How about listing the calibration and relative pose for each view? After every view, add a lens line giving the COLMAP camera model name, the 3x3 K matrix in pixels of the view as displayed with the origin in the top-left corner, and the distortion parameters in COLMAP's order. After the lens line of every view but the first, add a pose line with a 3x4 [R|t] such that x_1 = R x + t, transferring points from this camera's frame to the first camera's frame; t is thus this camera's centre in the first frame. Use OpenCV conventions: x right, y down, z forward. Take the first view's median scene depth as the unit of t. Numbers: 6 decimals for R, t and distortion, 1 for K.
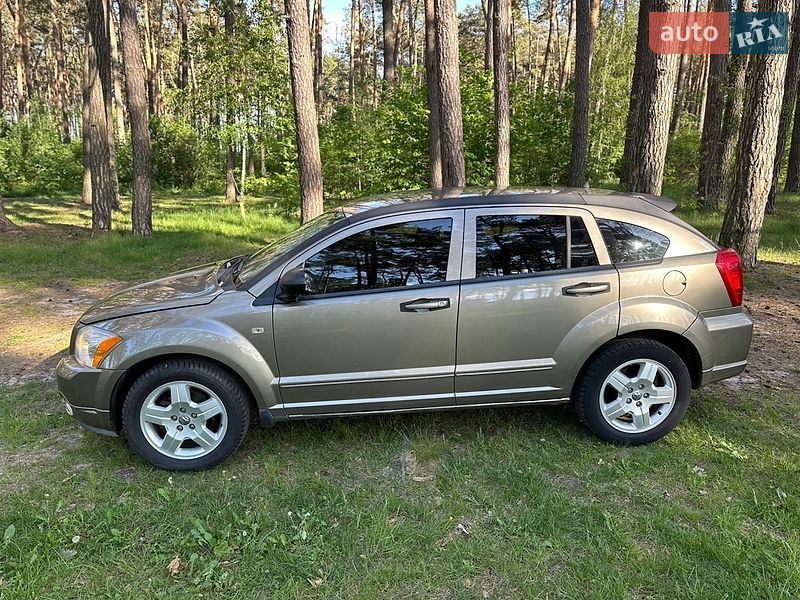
lens RADIAL K [[562.9, 0, 398.9], [0, 562.9, 302.1], [0, 0, 1]] dist [0.040049, -0.043871]
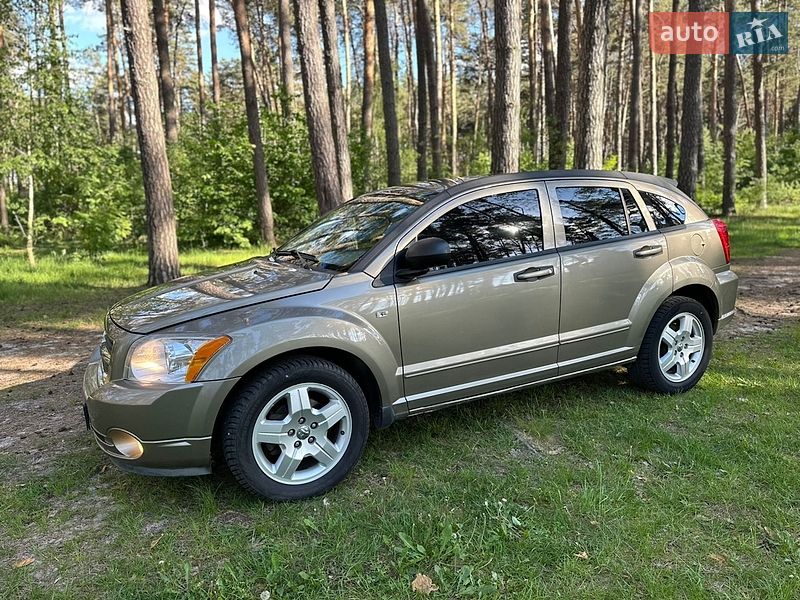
lens RADIAL K [[562.9, 0, 396.2], [0, 562.9, 299.7], [0, 0, 1]] dist [0.040049, -0.043871]
pose [[0.919506, -0.080557, 0.384732, -0.538363], [0.114806, 0.991136, -0.066857, 0.084674], [-0.375936, 0.105645, 0.920604, 0.172968]]
